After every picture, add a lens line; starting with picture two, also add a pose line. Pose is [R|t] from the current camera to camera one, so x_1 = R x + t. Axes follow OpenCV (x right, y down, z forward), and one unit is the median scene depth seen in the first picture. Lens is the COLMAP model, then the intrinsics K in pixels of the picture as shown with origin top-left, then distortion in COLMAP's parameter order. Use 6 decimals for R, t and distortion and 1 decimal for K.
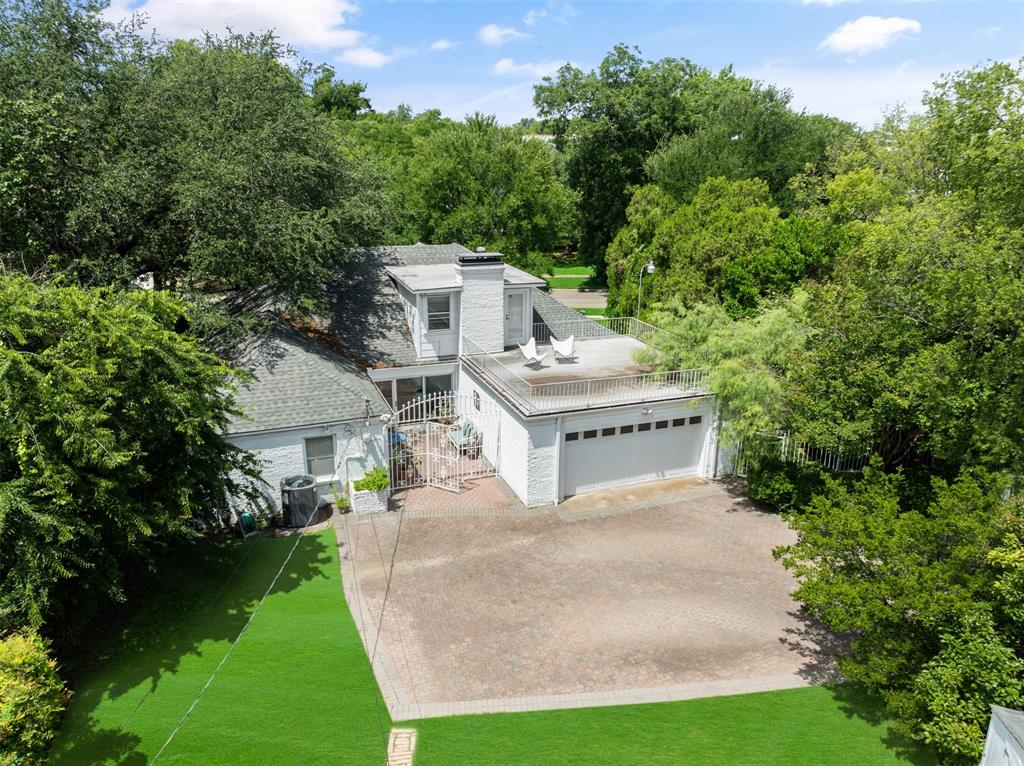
lens RADIAL K [[716.5, 0, 516.1], [0, 716.5, 379.9], [0, 0, 1]] dist [-0.032110, -0.018559]
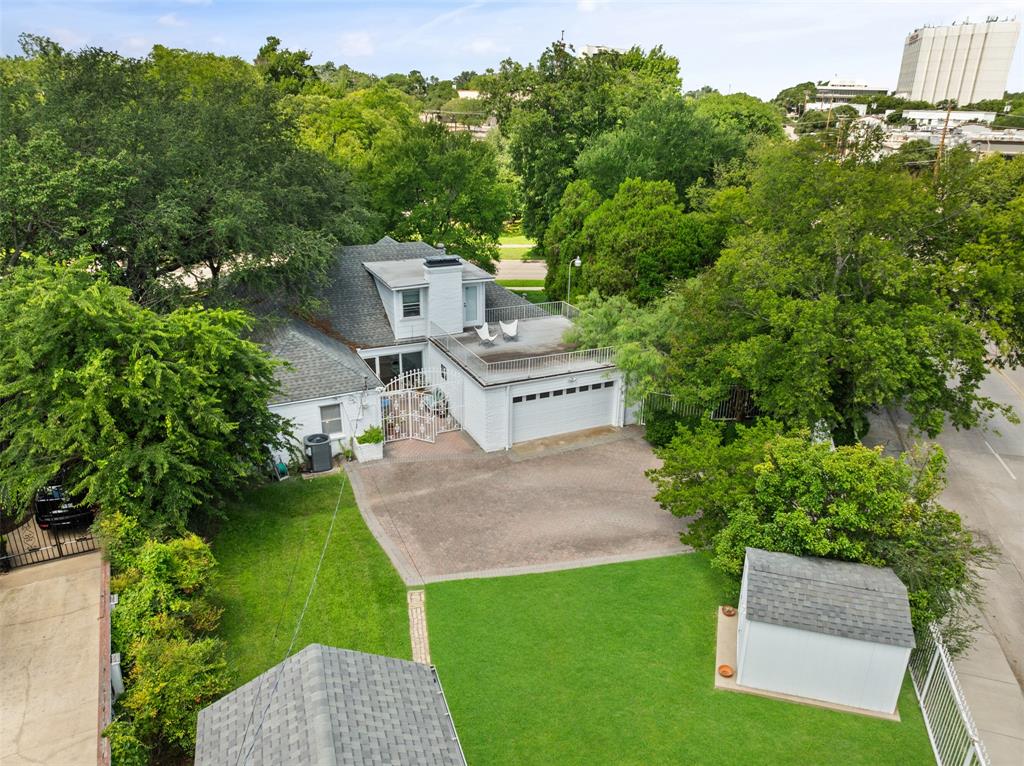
lens RADIAL K [[716.5, 0, 519.0], [0, 716.5, 385.3], [0, 0, 1]] dist [-0.032110, -0.018559]
pose [[0.996681, -0.025013, 0.077470, -0.023932], [0.019164, 0.996973, 0.075344, -0.050146], [-0.079120, -0.073609, 0.994144, -0.349084]]
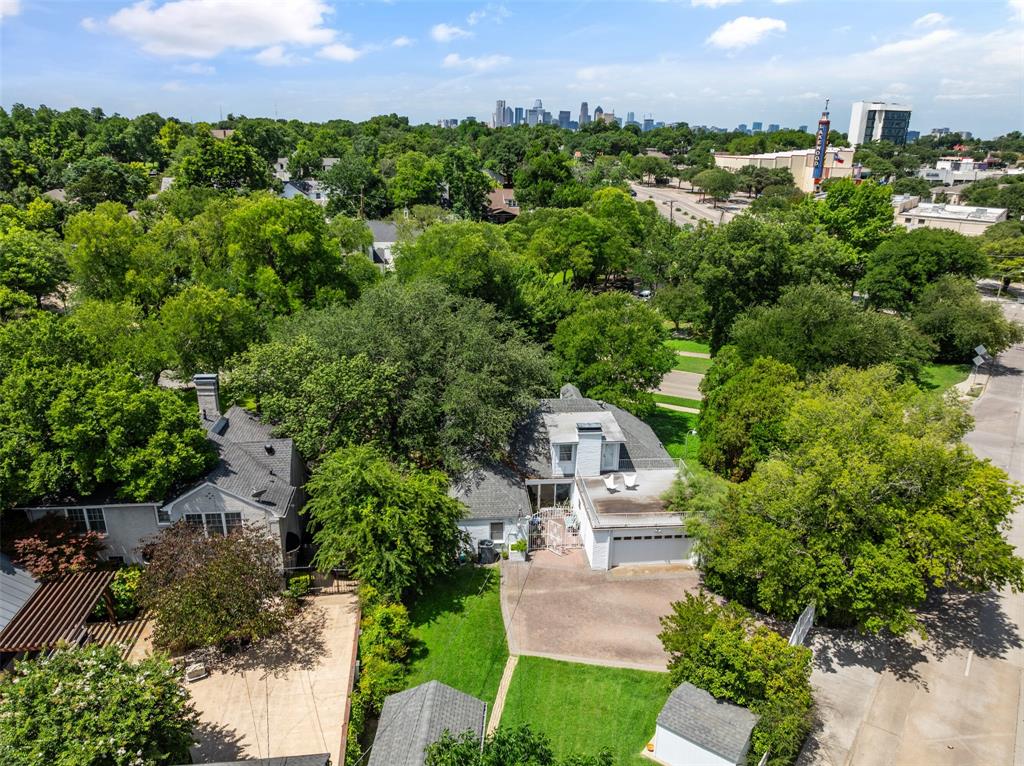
lens RADIAL K [[716.5, 0, 515.7], [0, 716.5, 378.4], [0, 0, 1]] dist [-0.032110, -0.018559]
pose [[0.960703, 0.092946, -0.261555, 0.287356], [-0.085643, 0.995554, 0.039210, -0.423381], [0.264037, -0.015269, 0.964392, -1.005658]]
